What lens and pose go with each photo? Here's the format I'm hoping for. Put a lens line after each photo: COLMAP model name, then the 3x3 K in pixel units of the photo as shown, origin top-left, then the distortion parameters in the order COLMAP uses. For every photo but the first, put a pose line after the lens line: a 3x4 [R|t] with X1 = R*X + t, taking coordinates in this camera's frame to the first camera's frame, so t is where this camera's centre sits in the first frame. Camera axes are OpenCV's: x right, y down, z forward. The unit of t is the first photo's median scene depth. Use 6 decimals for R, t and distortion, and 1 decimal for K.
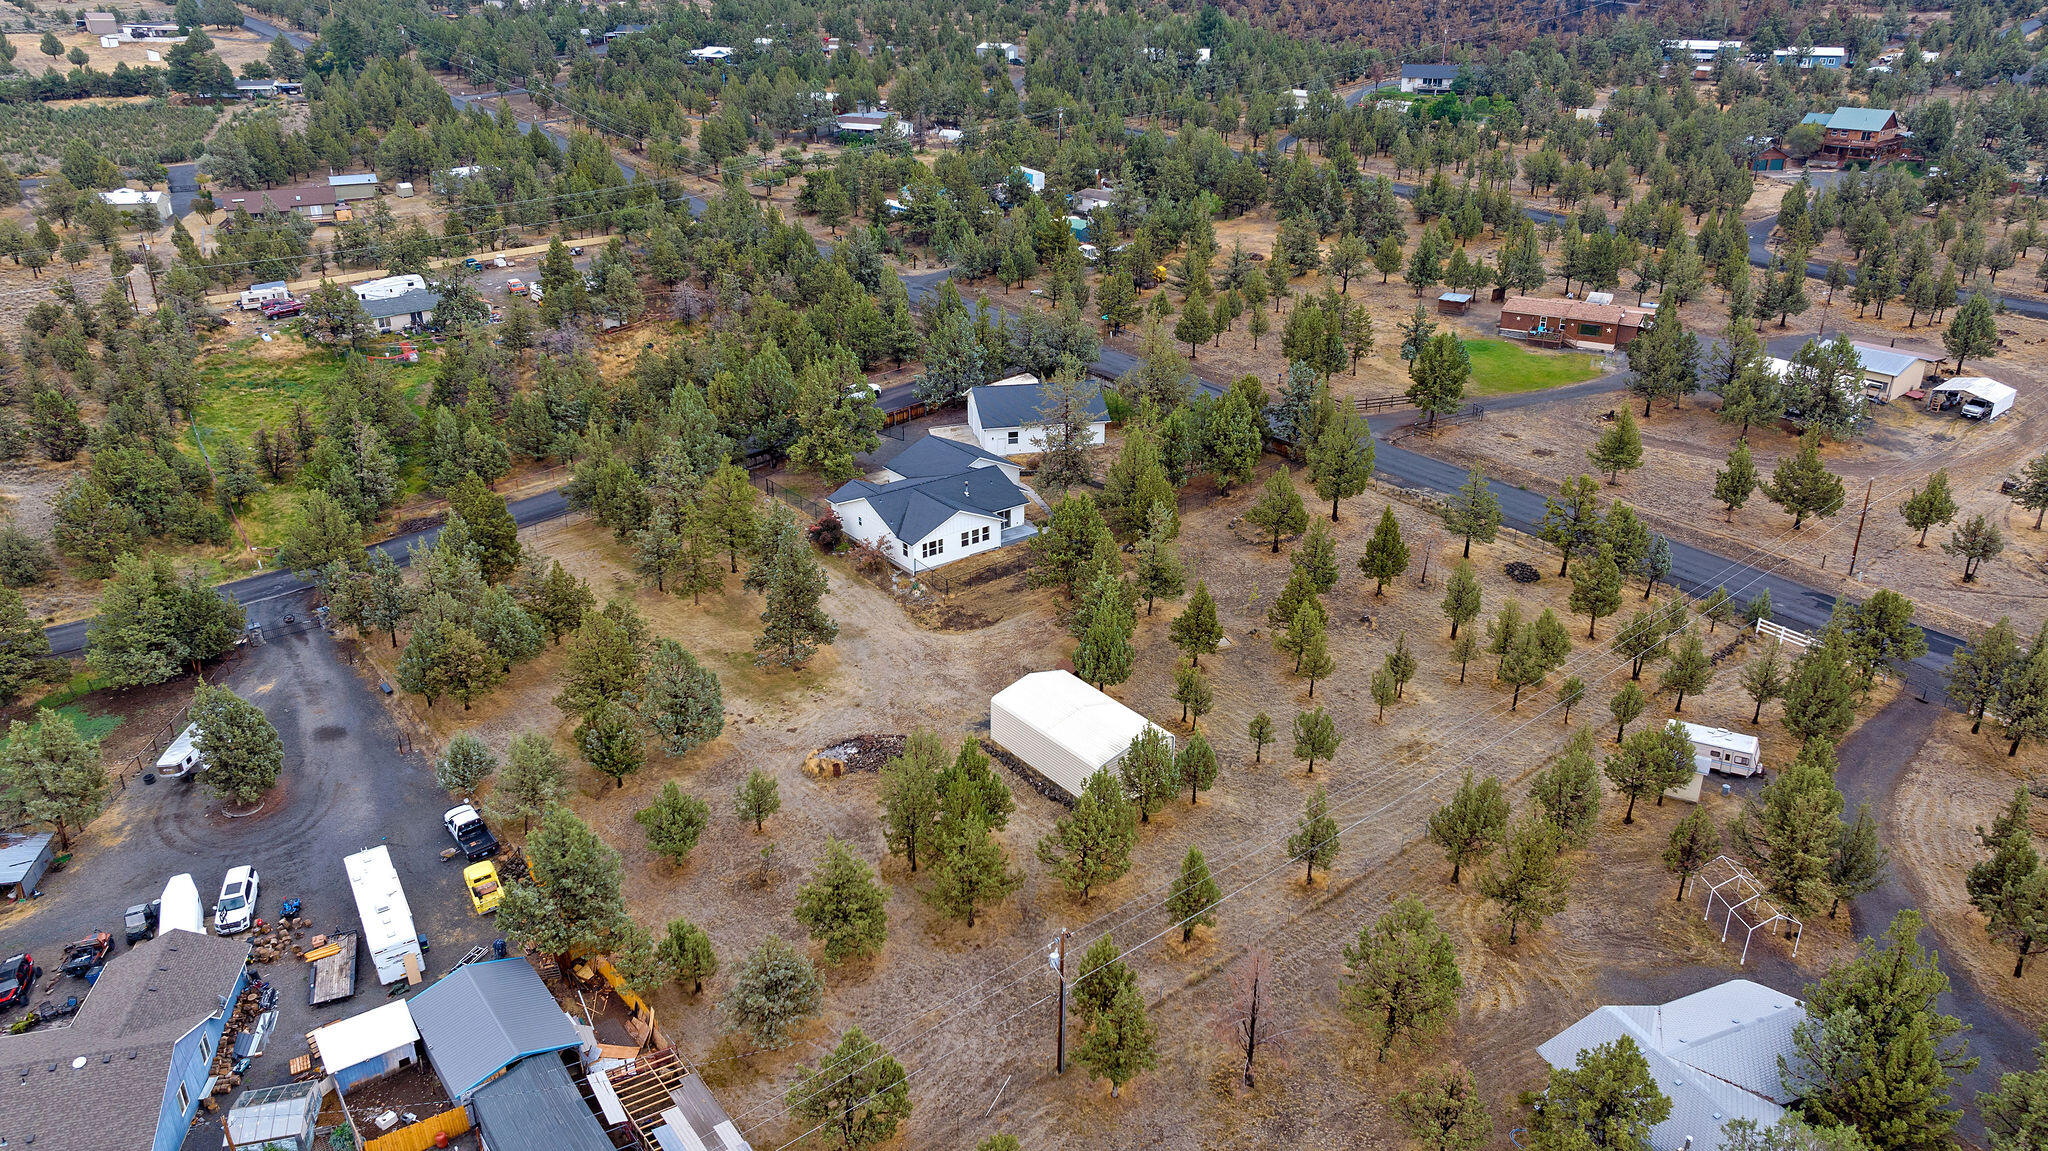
lens RADIAL K [[1451.1, 0, 1031.3], [0, 1451.1, 579.3], [0, 0, 1]] dist [-0.057618, 0.068827]
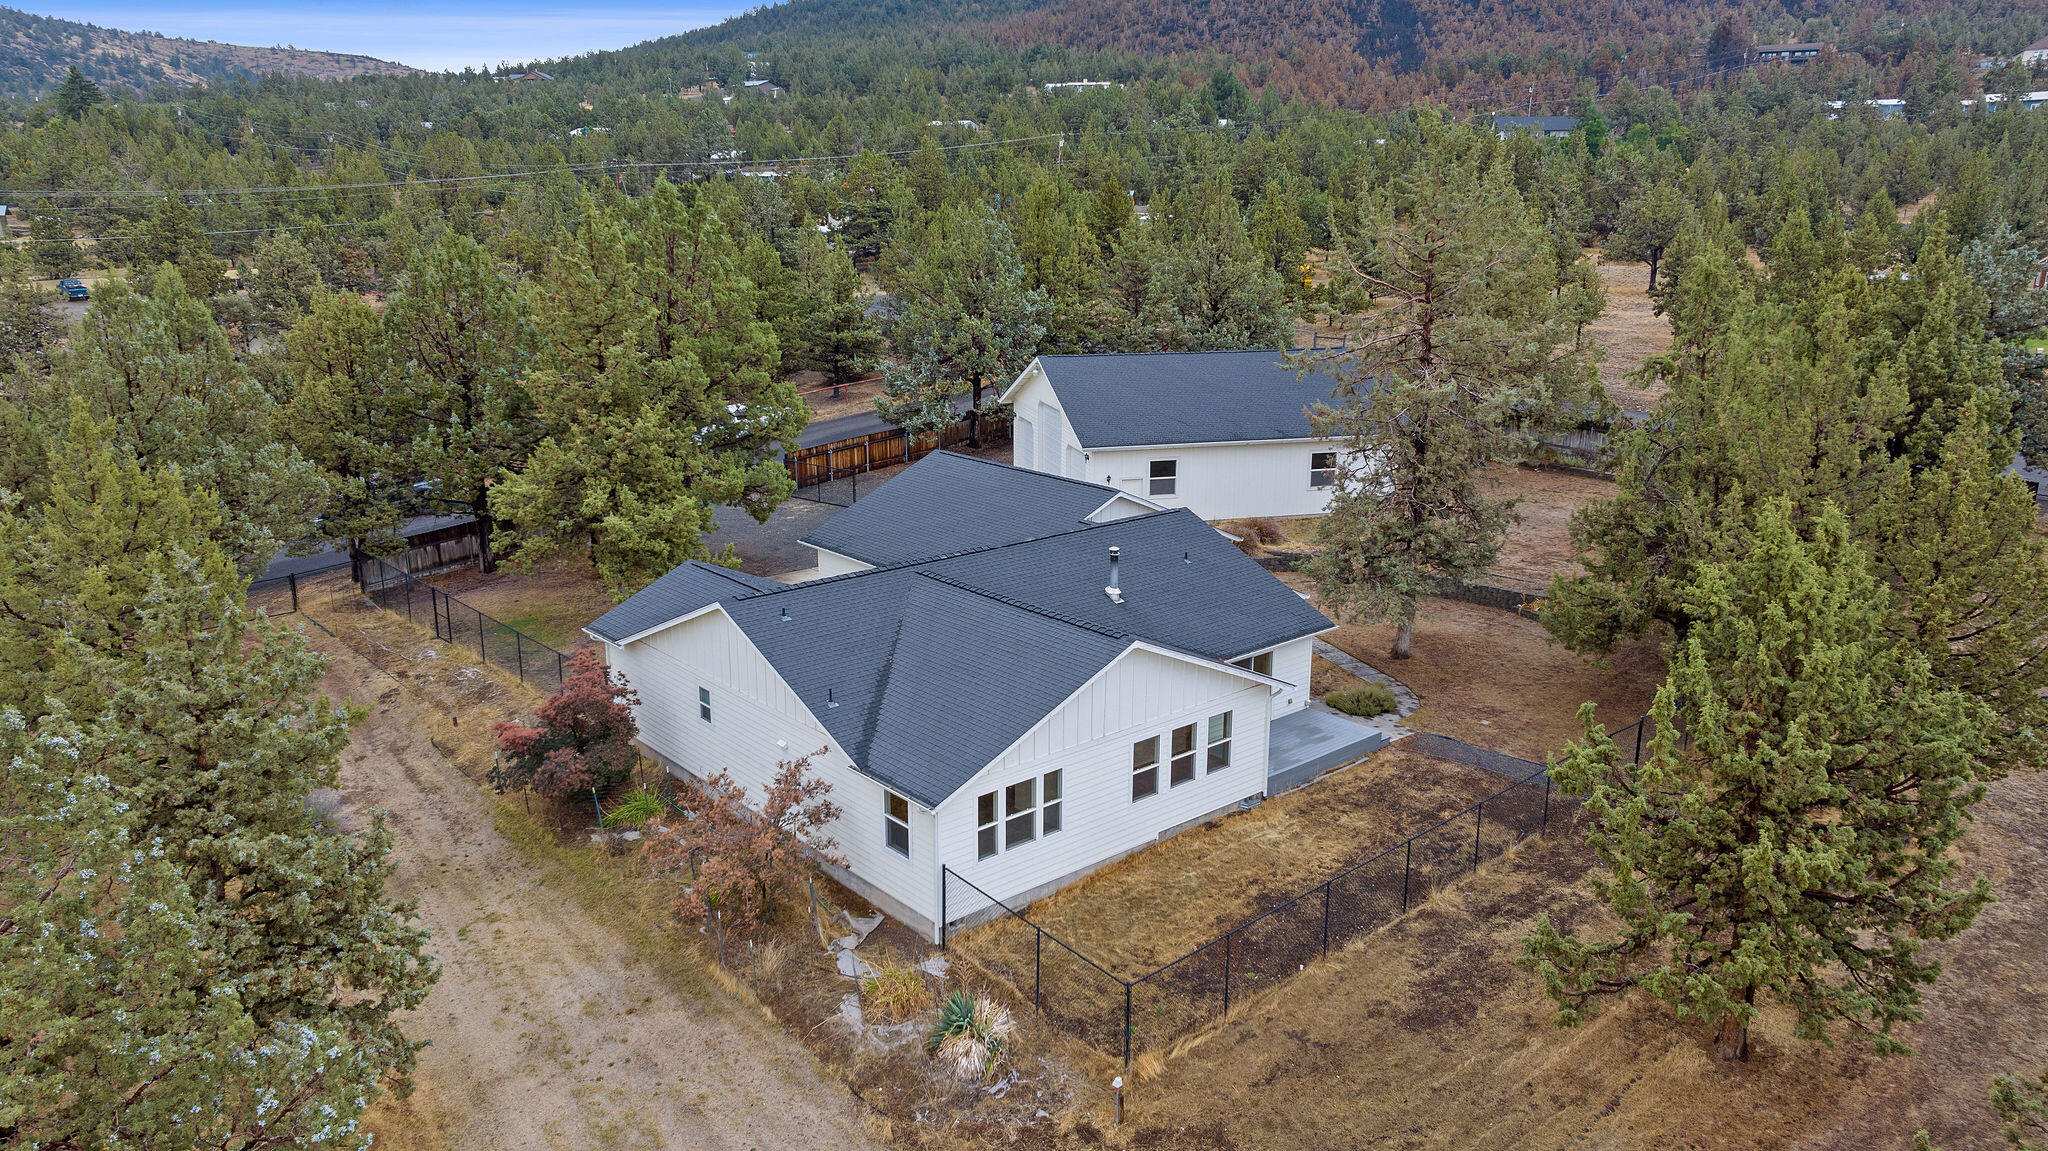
lens RADIAL K [[1451.1, 0, 1031.3], [0, 1451.1, 579.3], [0, 0, 1]] dist [-0.057618, 0.068827]
pose [[0.998510, -0.017091, 0.051820, -0.077678], [0.024577, 0.988763, -0.147458, -0.024186], [-0.048718, 0.148512, 0.987710, 0.781437]]
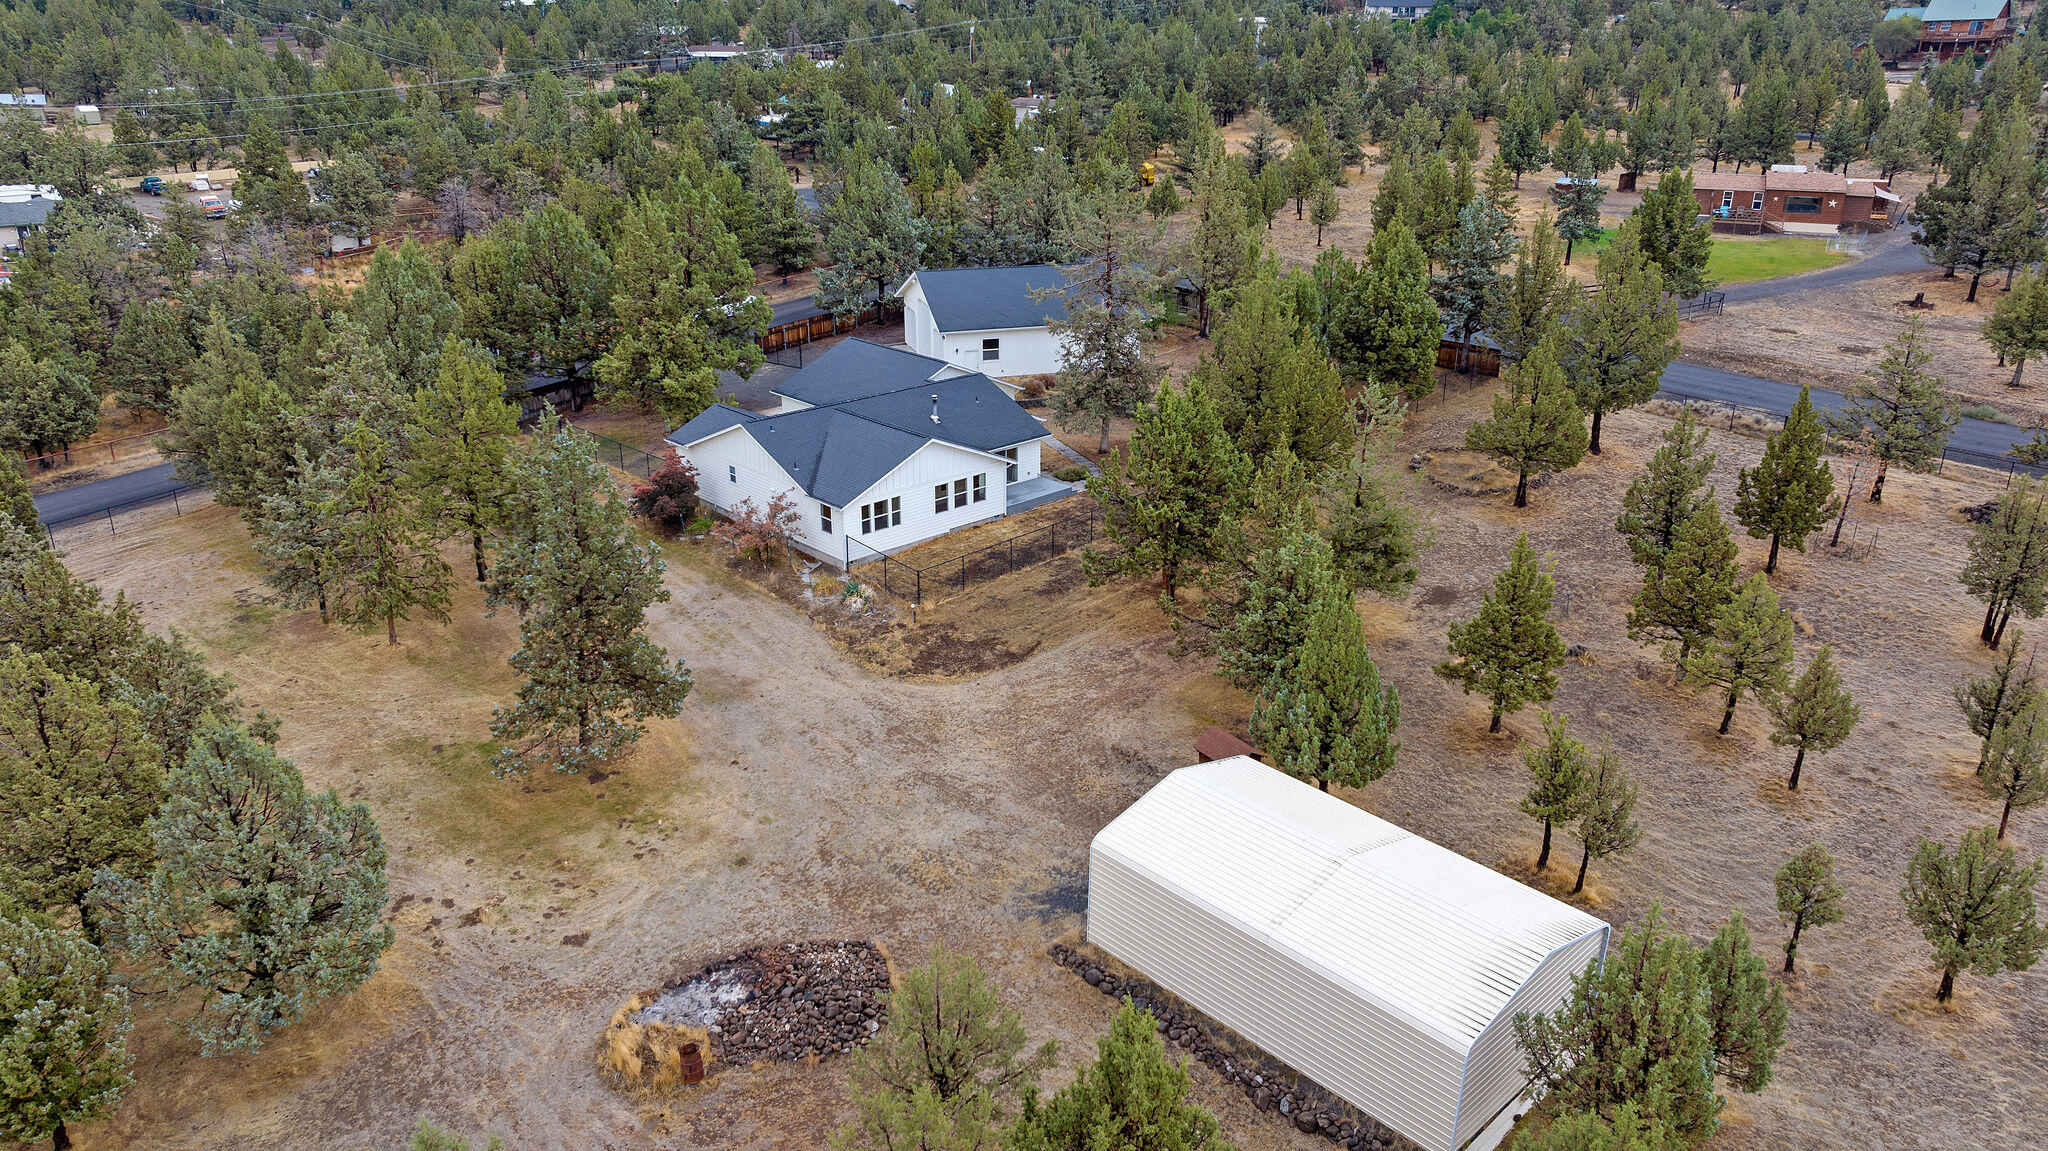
lens RADIAL K [[1451.1, 0, 1031.3], [0, 1451.1, 579.3], [0, 0, 1]] dist [-0.057618, 0.068827]
pose [[0.995584, -0.035365, 0.086957, -0.061022], [0.038566, 0.998628, -0.035411, 0.020813], [-0.085585, 0.038608, 0.995583, 0.500986]]
